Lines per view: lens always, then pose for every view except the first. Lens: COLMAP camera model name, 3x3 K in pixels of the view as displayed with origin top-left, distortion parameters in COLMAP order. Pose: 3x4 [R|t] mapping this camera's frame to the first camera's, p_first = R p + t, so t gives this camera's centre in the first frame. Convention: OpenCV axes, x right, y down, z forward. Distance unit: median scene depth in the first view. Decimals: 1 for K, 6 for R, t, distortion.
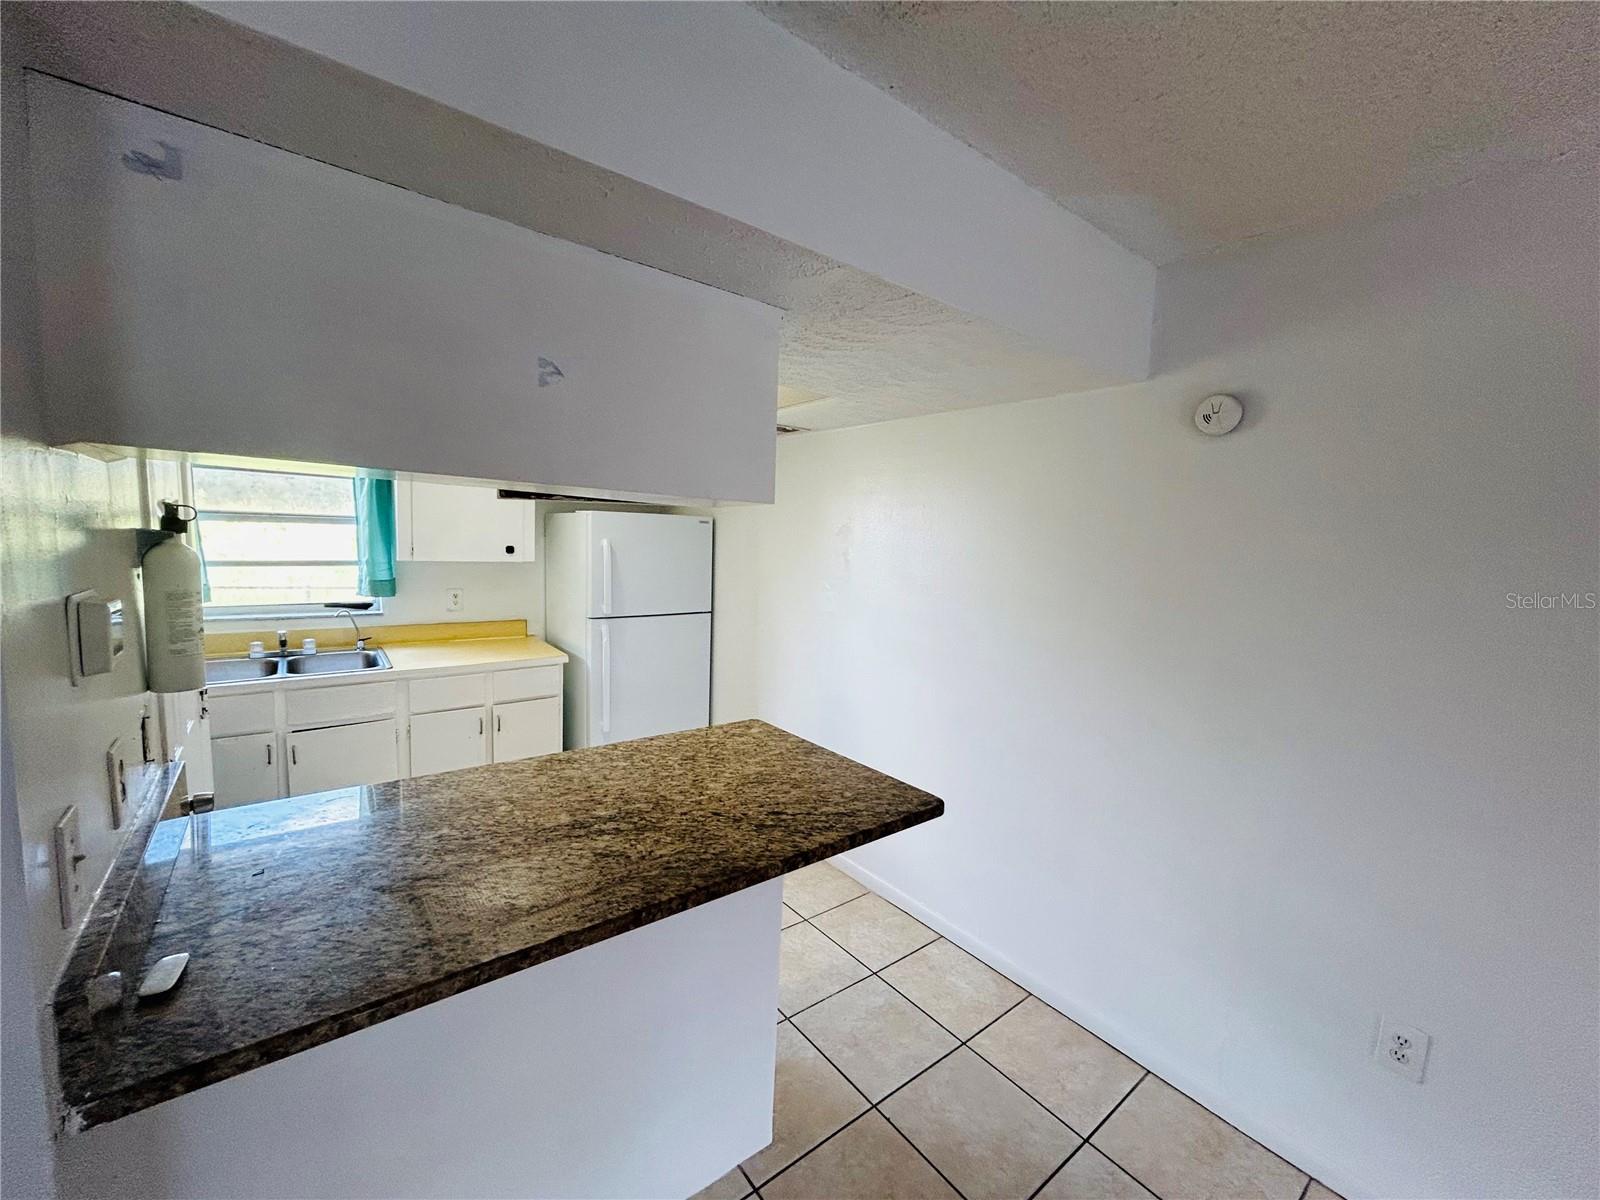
lens RADIAL K [[649.4, 0, 794.1], [0, 649.4, 603.5], [0, 0, 1]] dist [0.000731, 0.000221]
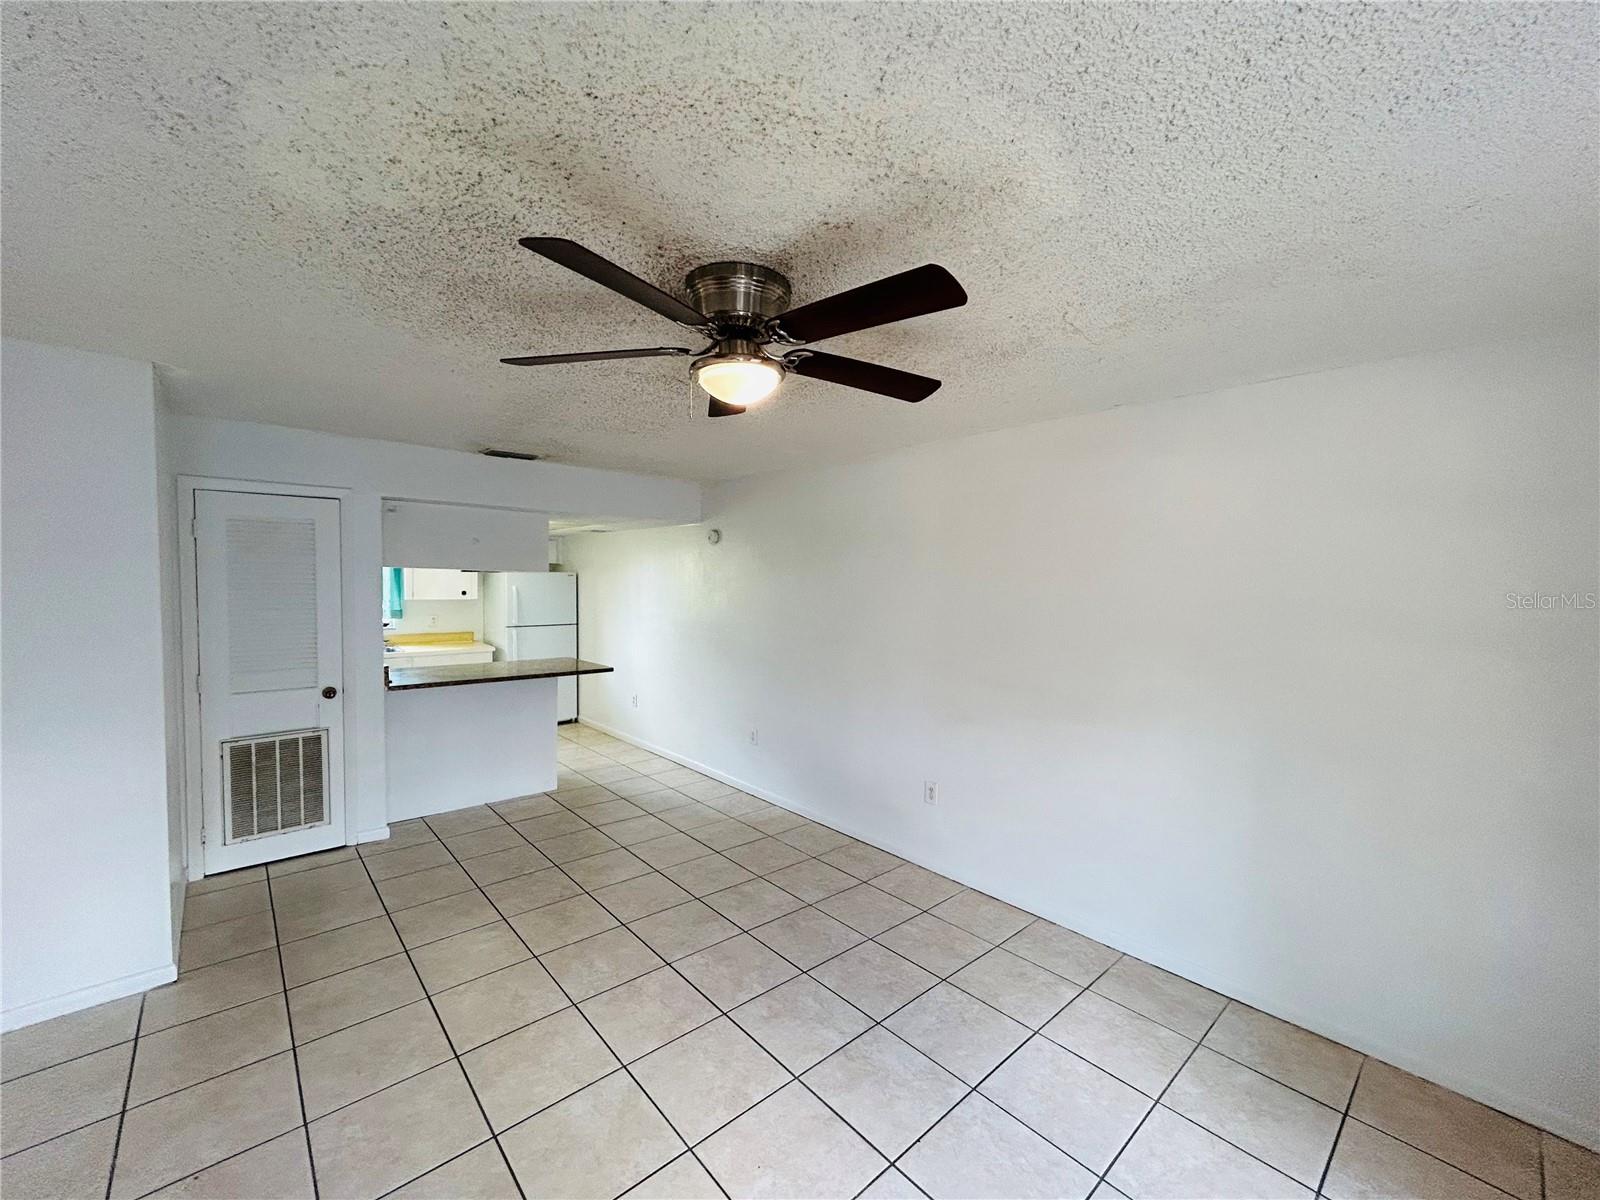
lens RADIAL K [[649.4, 0, 804.7], [0, 649.4, 597.9], [0, 0, 1]] dist [0.000731, 0.000221]
pose [[0.997051, -0.031303, 0.070062, 0.443761], [0.036591, 0.996474, -0.075507, 0.116473], [-0.067451, 0.077848, 0.994681, -1.003820]]
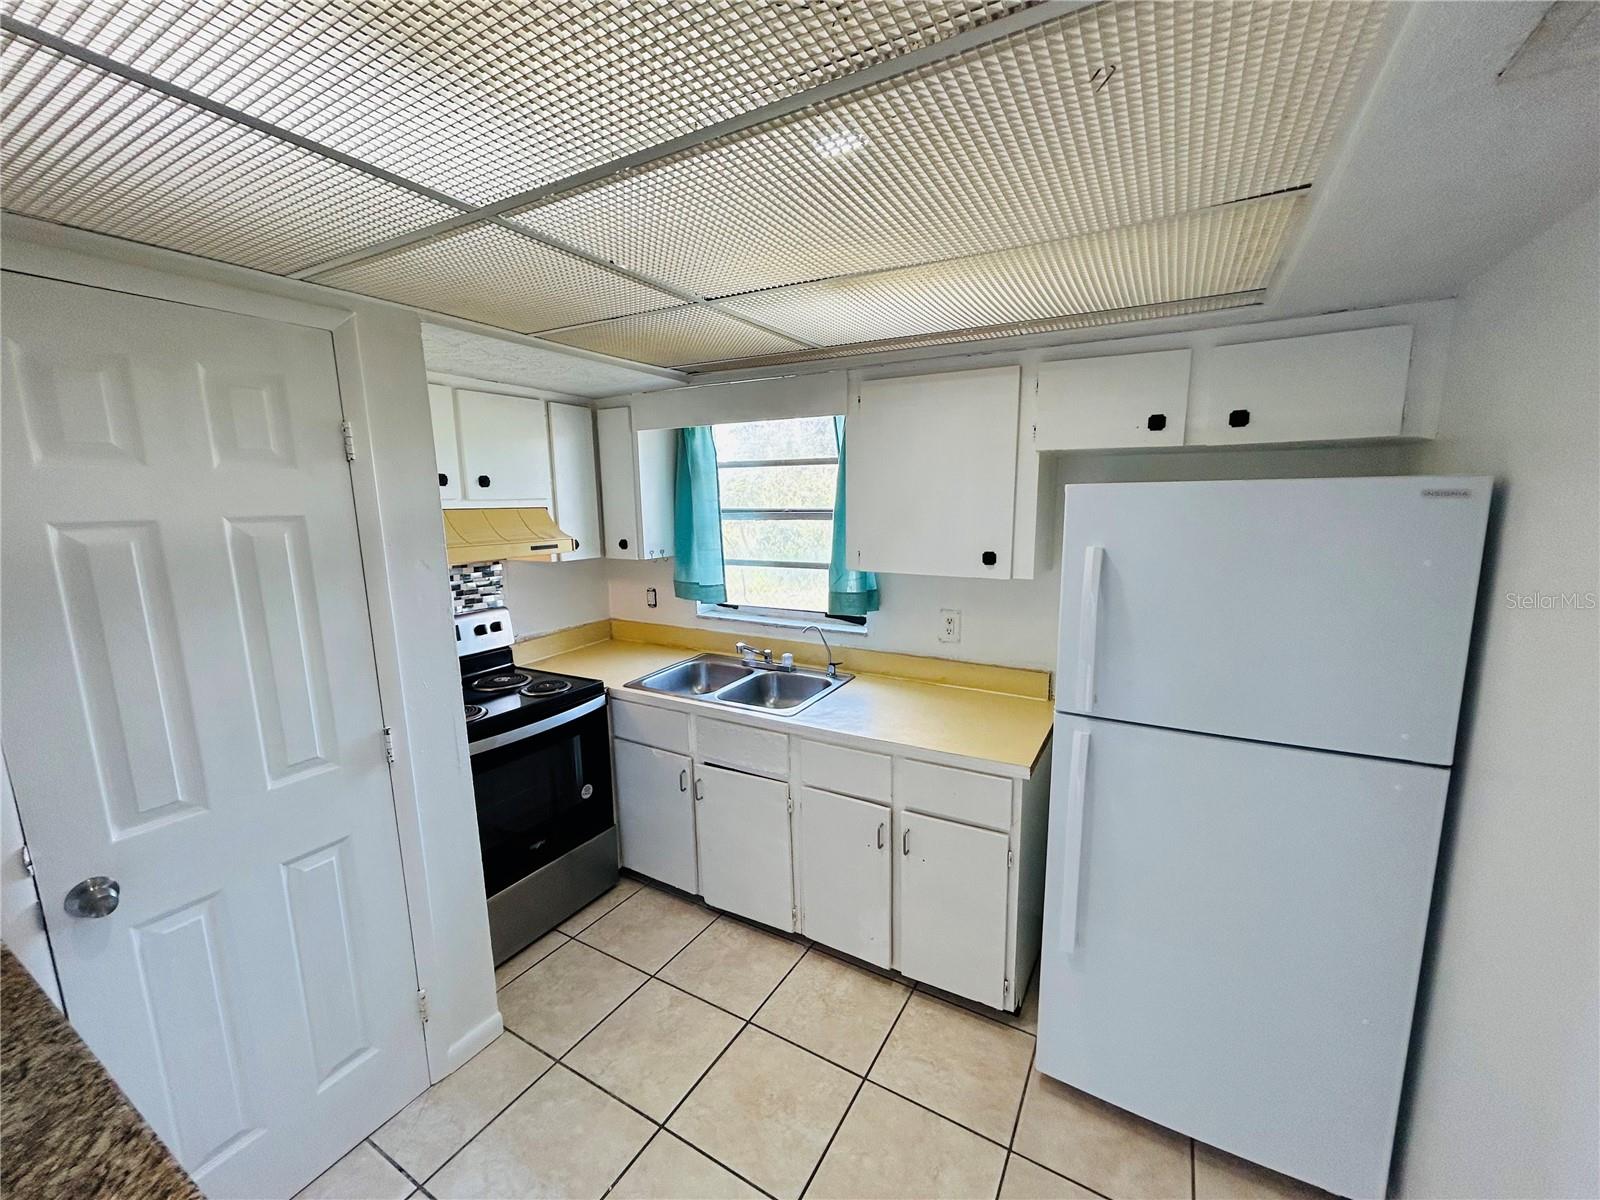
lens RADIAL K [[649.4, 0, 804.1], [0, 649.4, 602.9], [0, 0, 1]] dist [0.000731, 0.000221]
pose [[0.381798, 0.109581, -0.917726, 0.046701], [-0.078471, 0.993205, 0.085948, -0.081639], [0.920908, 0.039200, 0.387803, 0.626796]]
